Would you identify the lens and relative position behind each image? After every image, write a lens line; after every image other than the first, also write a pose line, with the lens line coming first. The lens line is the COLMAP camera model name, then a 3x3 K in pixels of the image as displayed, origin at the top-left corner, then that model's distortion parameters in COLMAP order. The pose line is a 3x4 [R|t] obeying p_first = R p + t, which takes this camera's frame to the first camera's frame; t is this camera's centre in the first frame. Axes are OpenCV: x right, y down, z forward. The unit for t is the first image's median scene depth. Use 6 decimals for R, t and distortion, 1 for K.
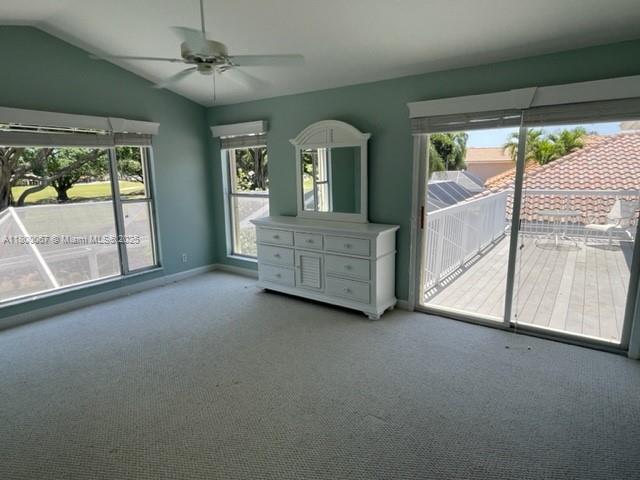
lens RADIAL K [[373.9, 0, 321.0], [0, 373.9, 238.6], [0, 0, 1]] dist [-0.003016, -0.001737]
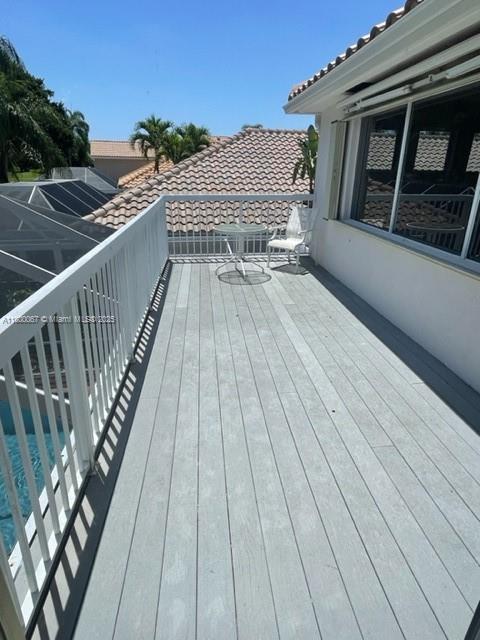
lens RADIAL K [[373.9, 0, 240.0], [0, 373.9, 320.0], [0, 0, 1]] dist [-0.003016, -0.001737]
pose [[0.754542, -0.223739, 0.616933, 0.103069], [0.093069, 0.967068, 0.236892, -0.045584], [-0.649619, -0.121327, 0.750517, 0.290524]]
